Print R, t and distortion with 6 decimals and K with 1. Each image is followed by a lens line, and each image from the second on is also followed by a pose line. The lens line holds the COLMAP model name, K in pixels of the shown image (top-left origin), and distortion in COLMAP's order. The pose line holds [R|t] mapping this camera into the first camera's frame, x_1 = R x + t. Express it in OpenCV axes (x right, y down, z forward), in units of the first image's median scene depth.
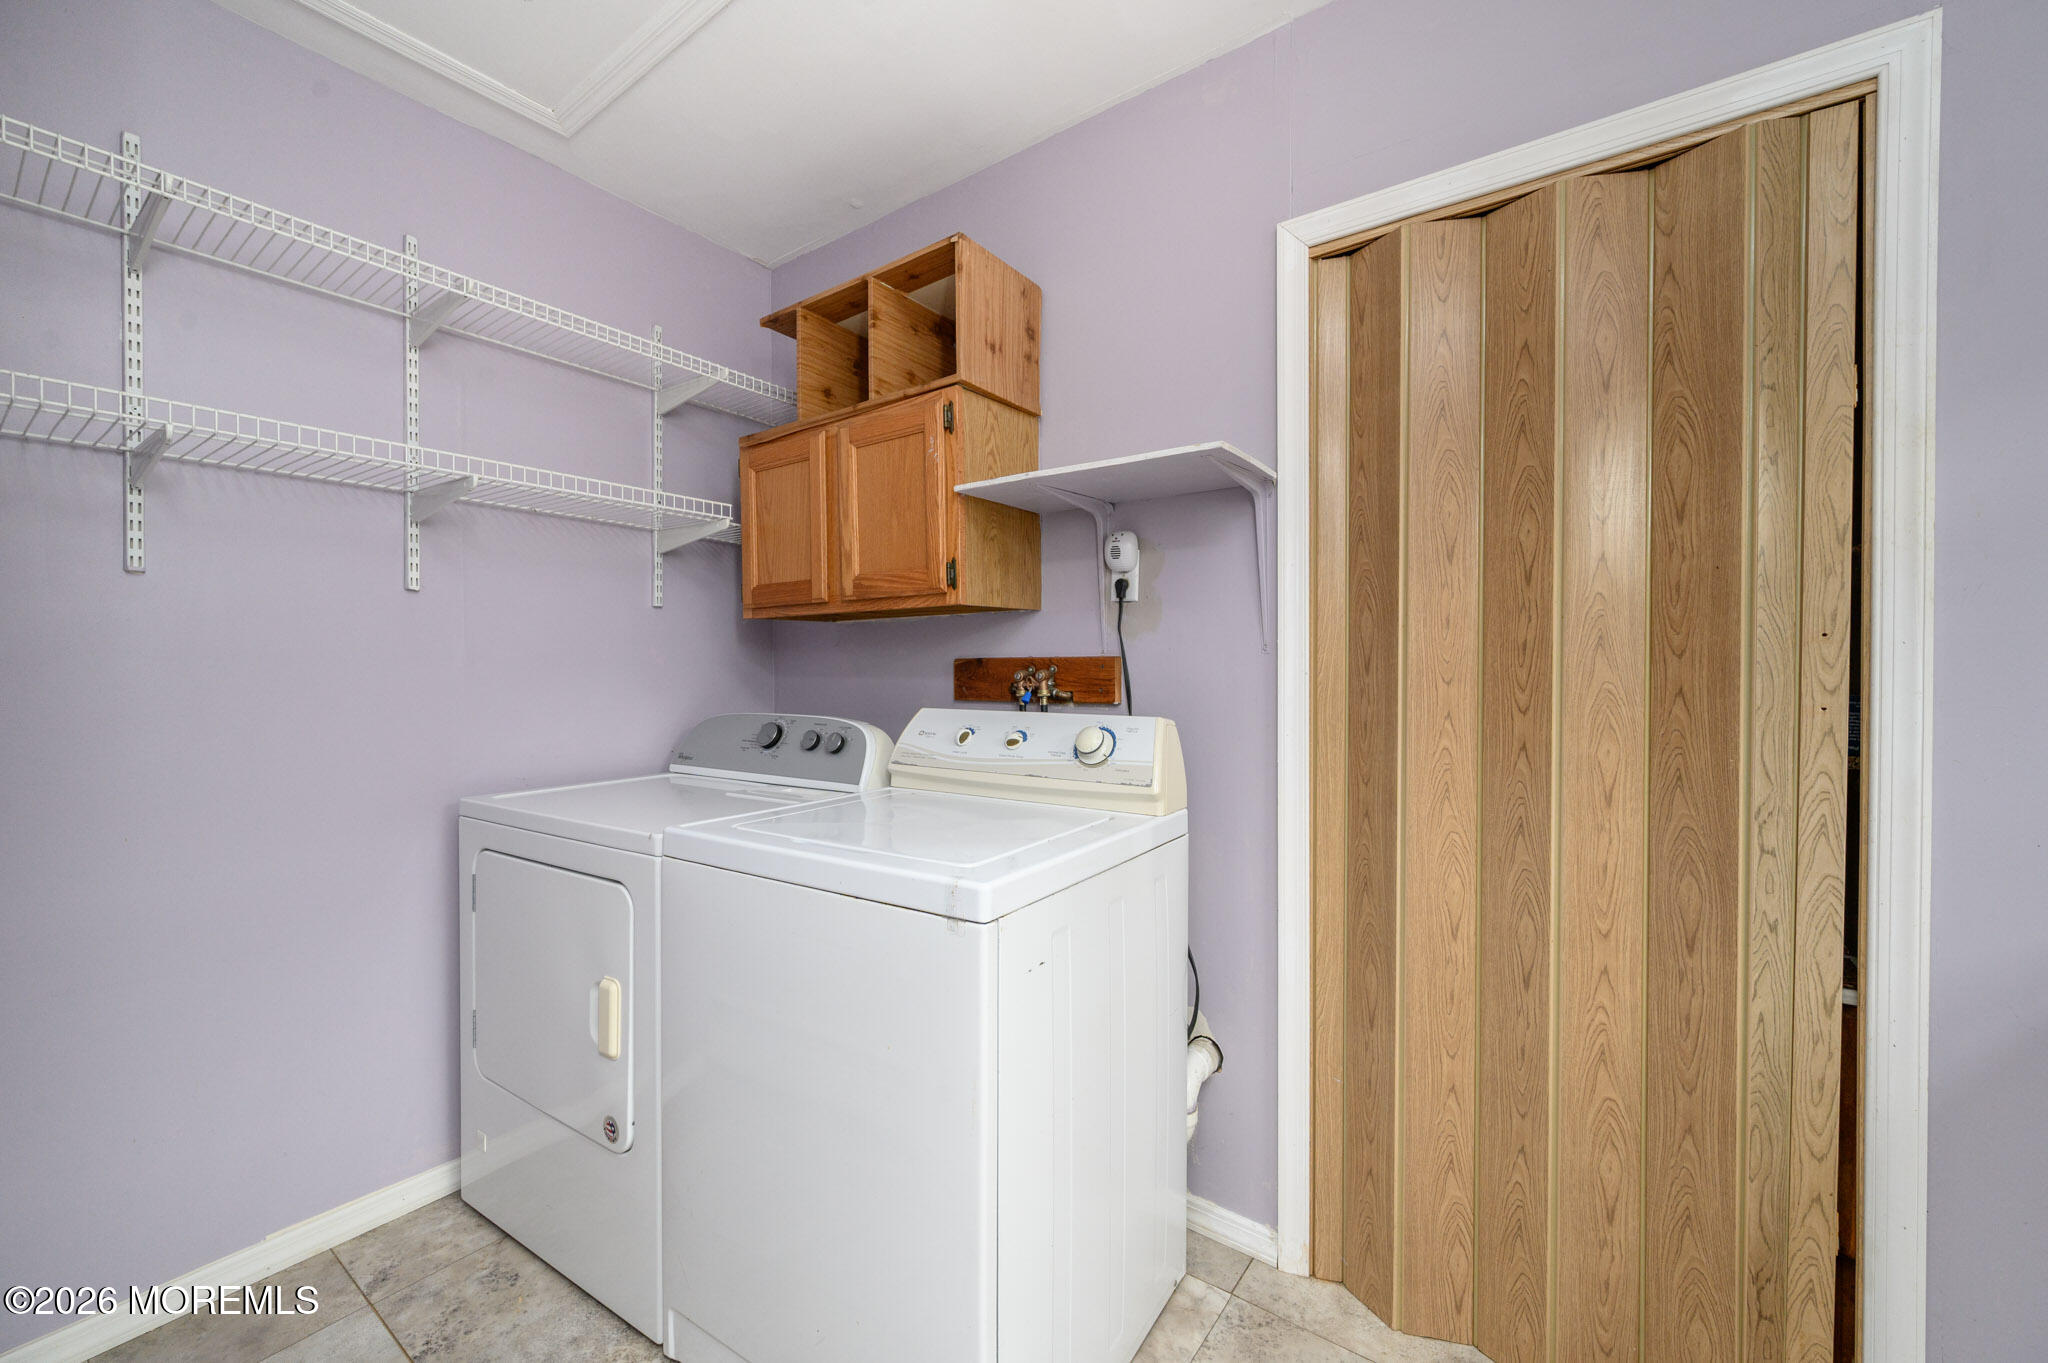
lens RADIAL K [[807.9, 0, 1021.1], [0, 807.9, 675.1], [0, 0, 1]] dist [-0.003229, 0.000134]
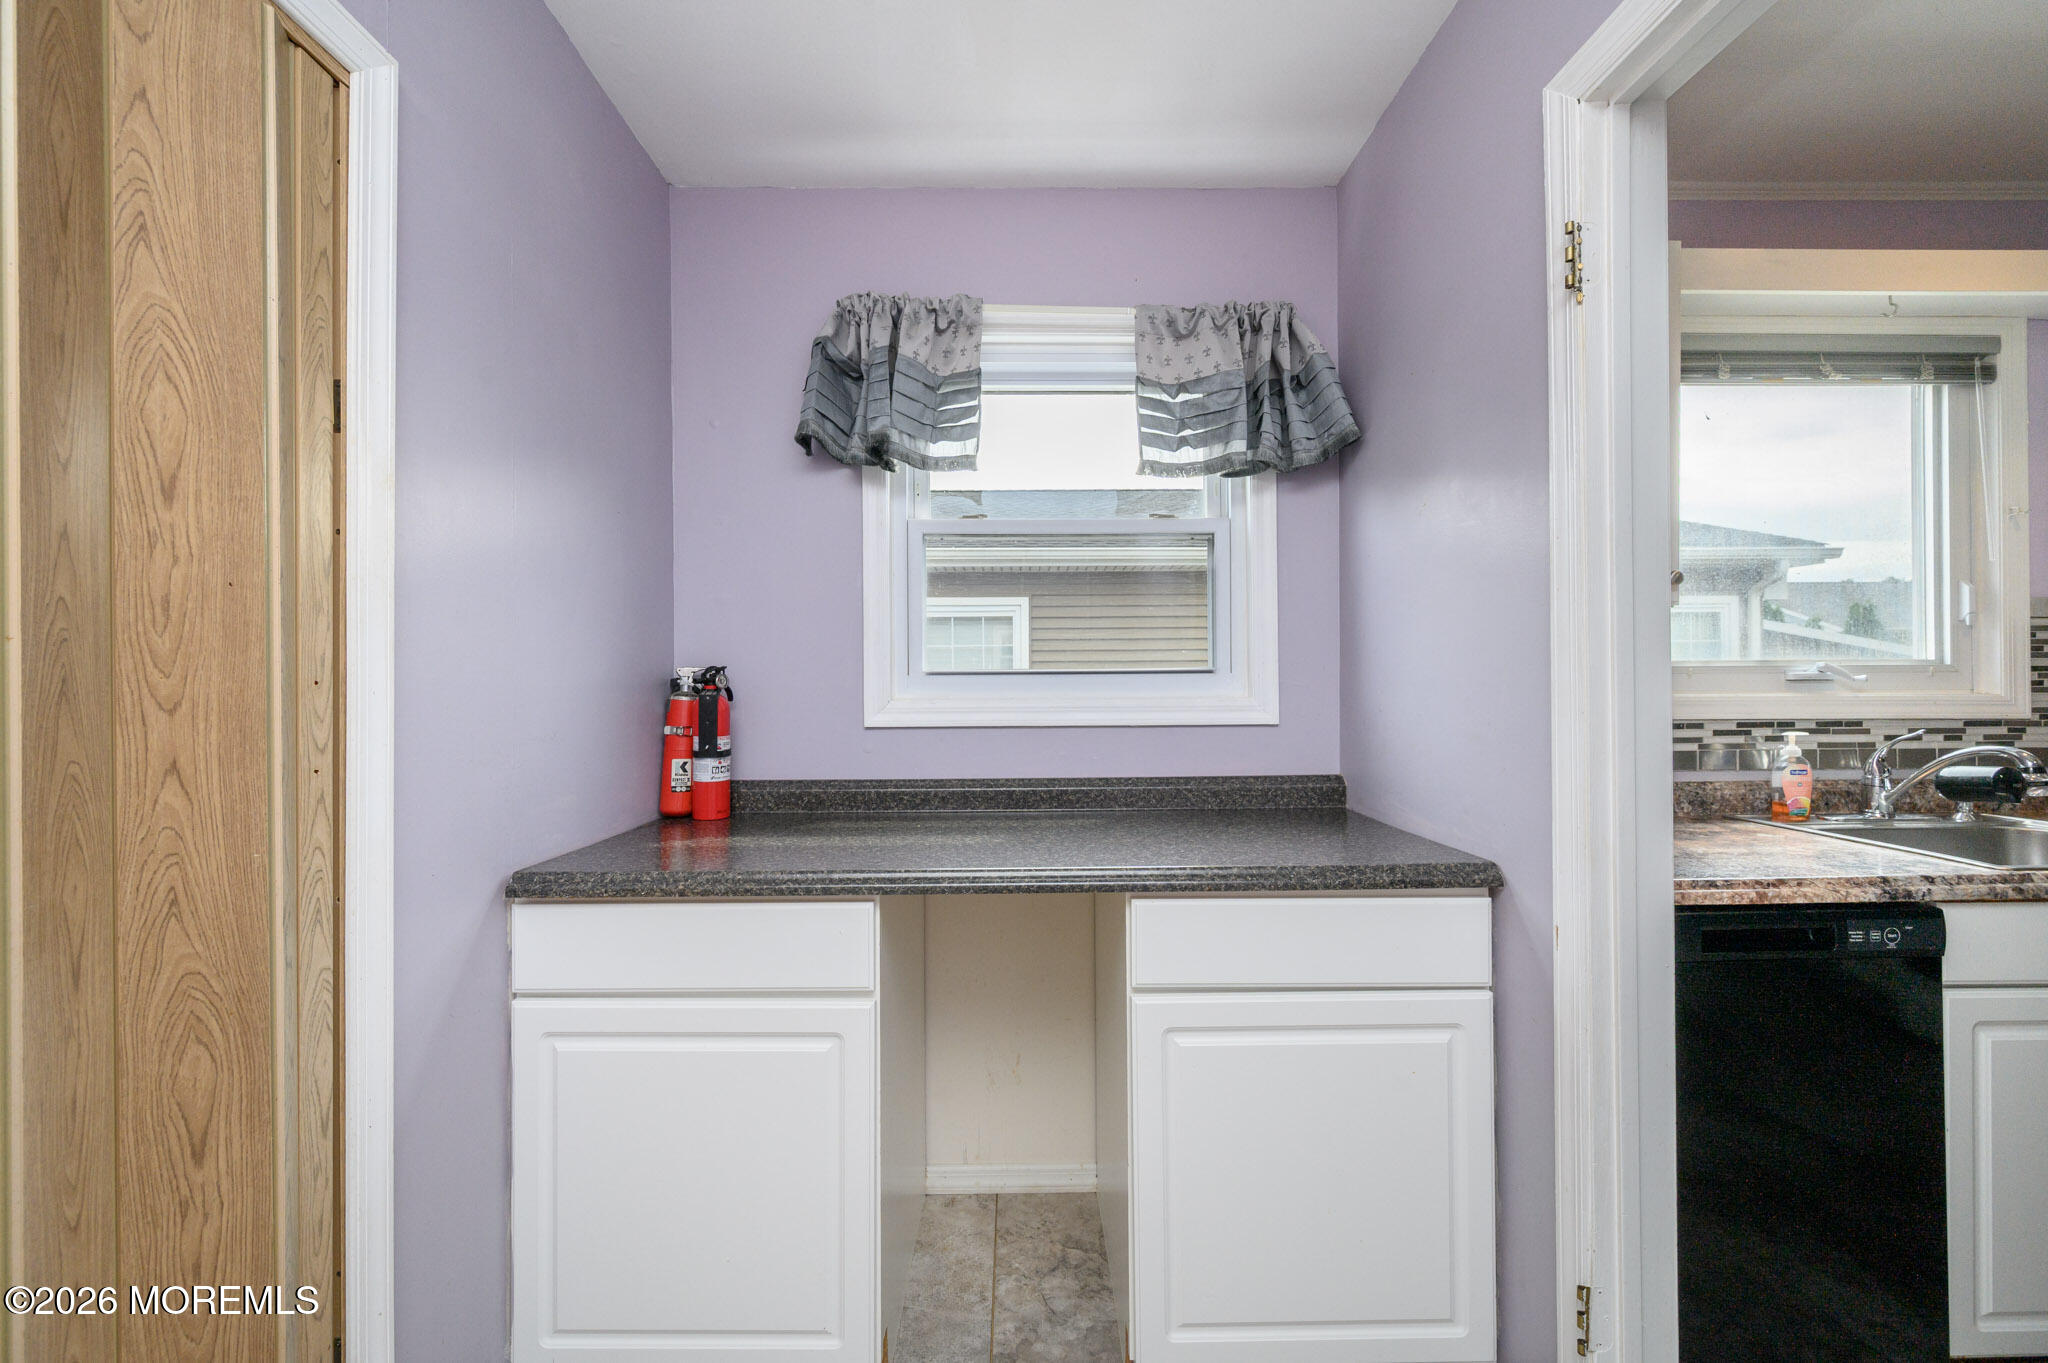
lens RADIAL K [[807.9, 0, 1011.2], [0, 807.9, 681.9], [0, 0, 1]] dist [-0.003229, 0.000134]
pose [[-0.609966, 0.012014, 0.792337, -0.099385], [0.016747, 0.999857, -0.002268, -0.035033], [-0.792251, 0.011885, -0.610080, 0.869678]]
